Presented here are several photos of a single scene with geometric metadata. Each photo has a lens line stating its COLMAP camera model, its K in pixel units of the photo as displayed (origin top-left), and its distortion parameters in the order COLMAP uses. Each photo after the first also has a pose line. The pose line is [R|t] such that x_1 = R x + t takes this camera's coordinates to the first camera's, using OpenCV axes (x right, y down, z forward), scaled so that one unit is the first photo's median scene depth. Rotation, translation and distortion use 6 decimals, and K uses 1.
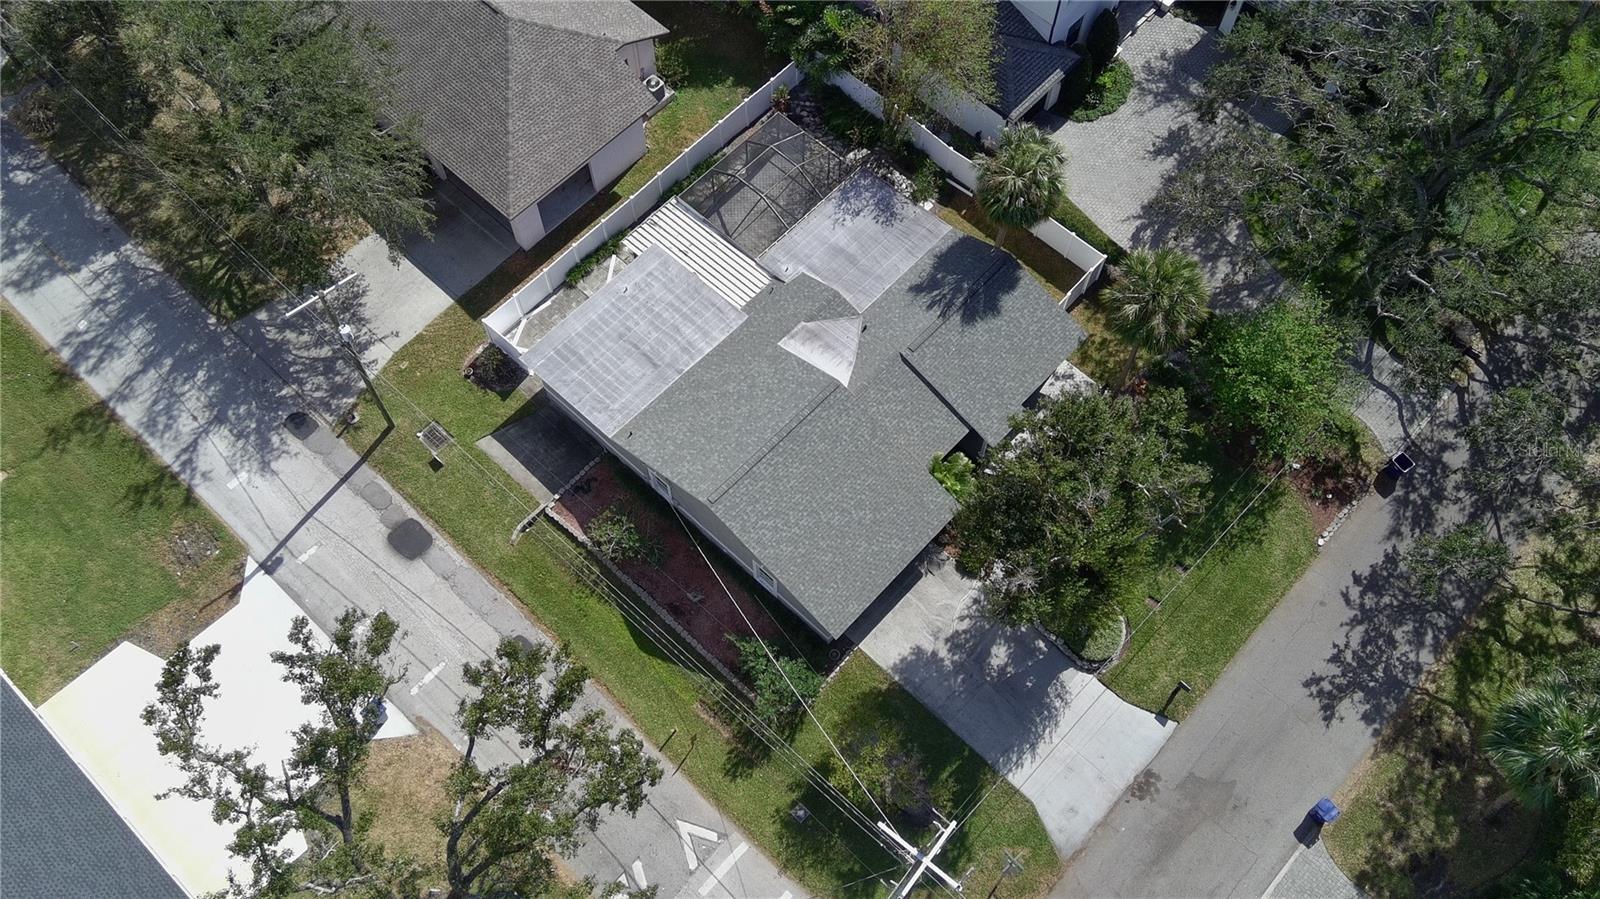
lens RADIAL K [[1317.4, 0, 792.4], [0, 1317.4, 449.0], [0, 0, 1]] dist [0.108095, -0.172526]
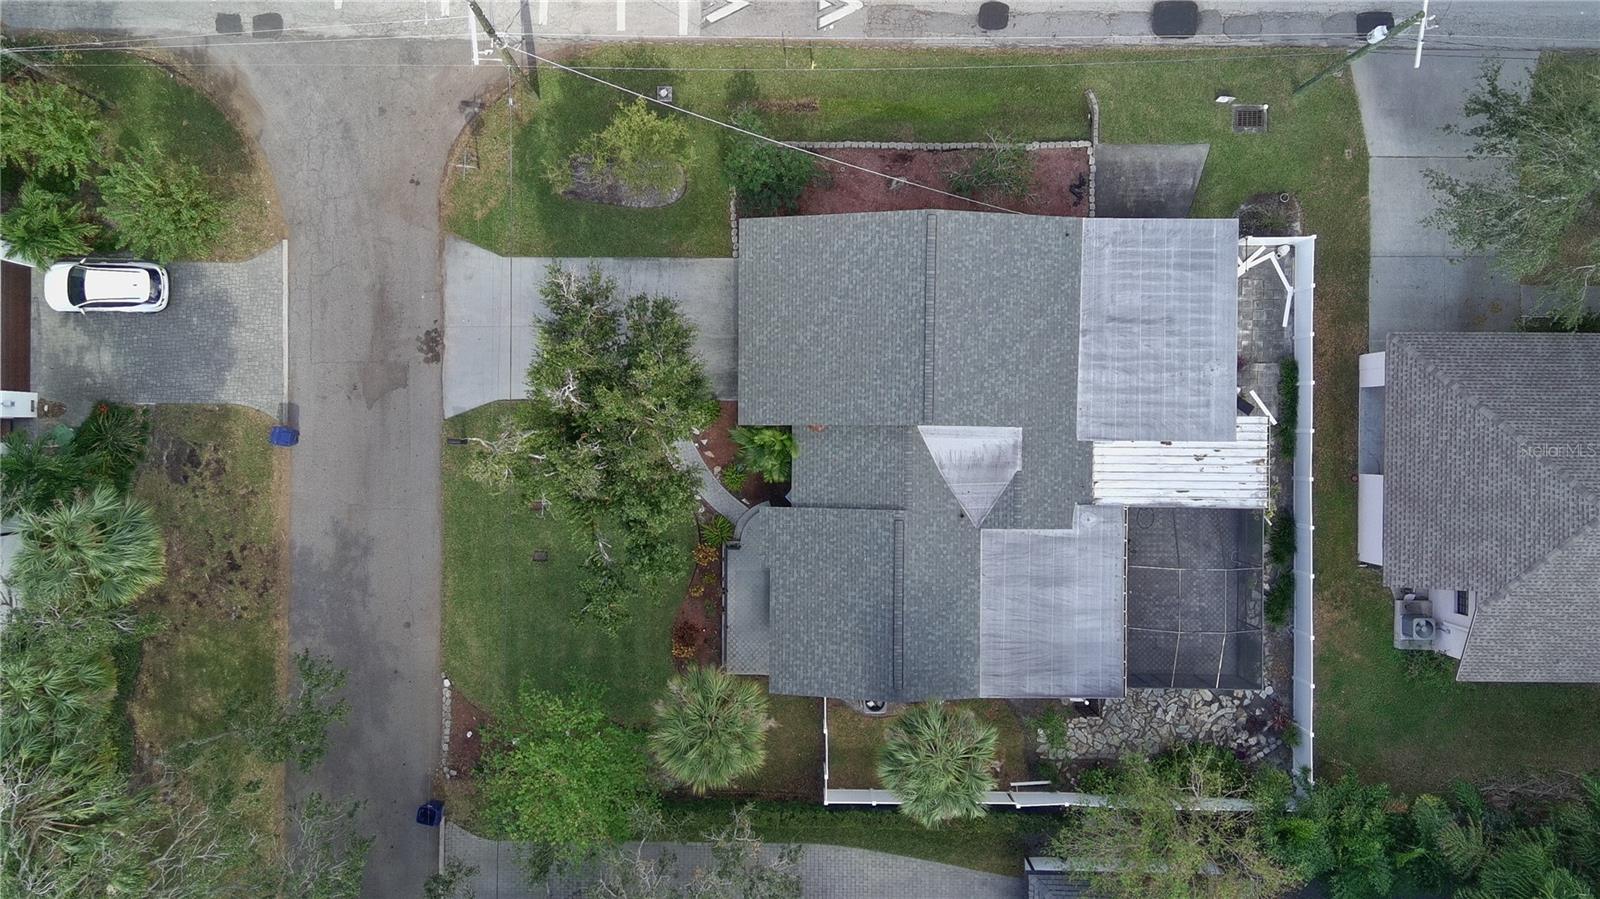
lens RADIAL K [[1317.4, 0, 792.4], [0, 1317.4, 449.0], [0, 0, 1]] dist [0.108095, -0.172526]
pose [[-0.735646, 0.677336, 0.006365, 0.105790], [-0.607226, -0.663606, 0.436924, -0.386966], [0.300169, 0.317557, 0.899476, 0.194198]]
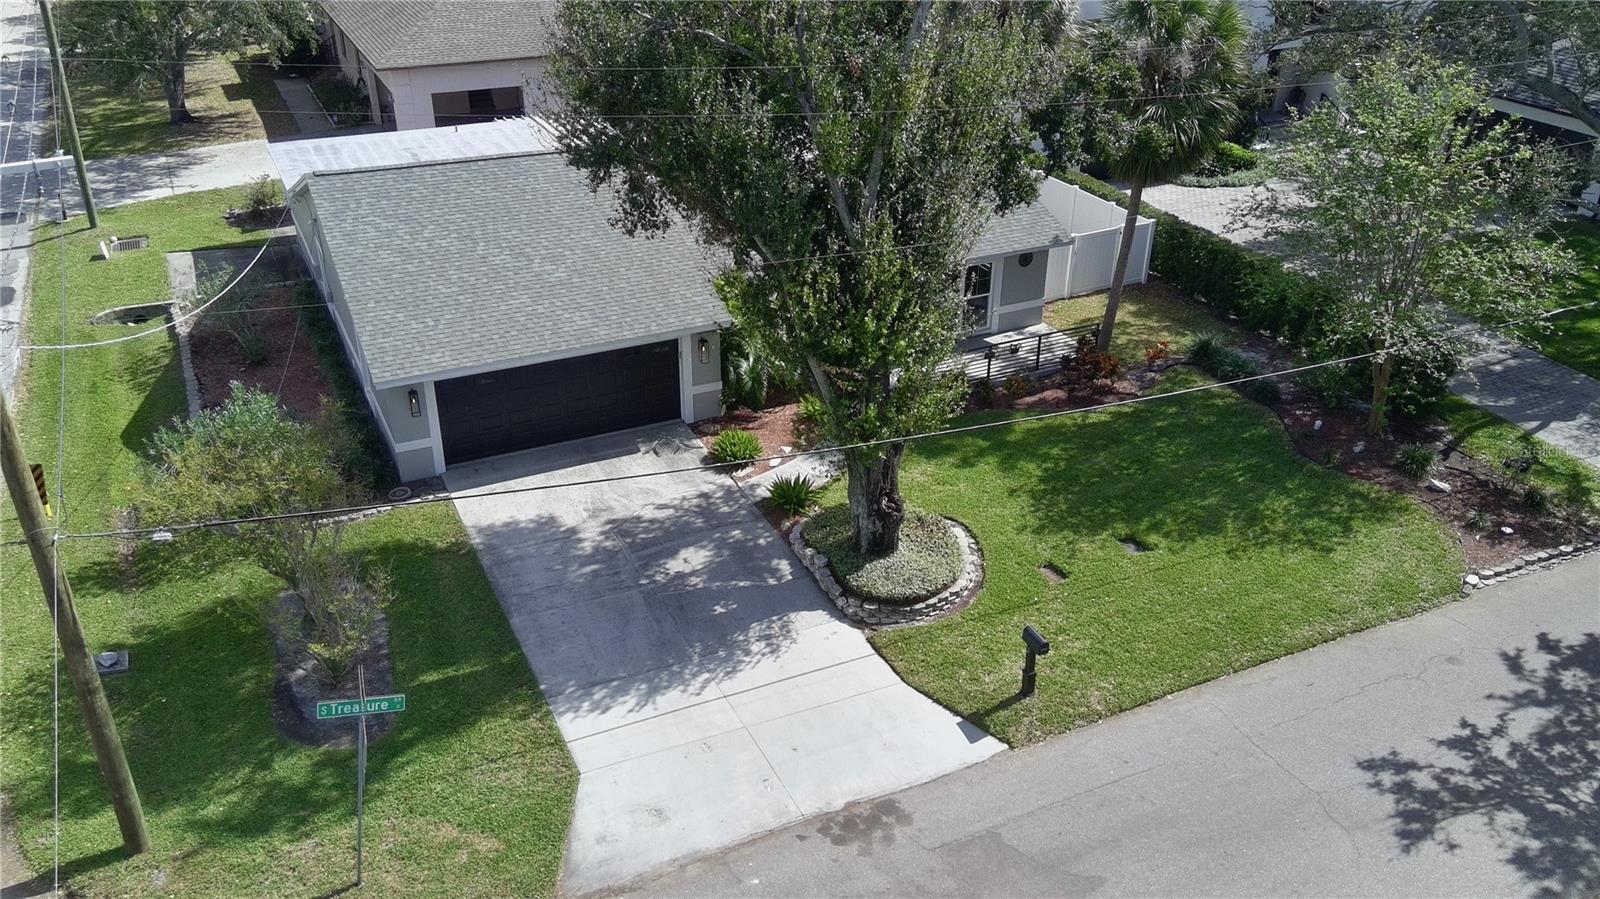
lens RADIAL K [[1317.4, 0, 792.4], [0, 1317.4, 449.0], [0, 0, 1]] dist [0.108095, -0.172526]
pose [[0.928715, 0.186655, -0.320388, 0.332697], [-0.337307, 0.784123, -0.520936, 0.357301], [0.153988, 0.591870, 0.791187, 0.606592]]
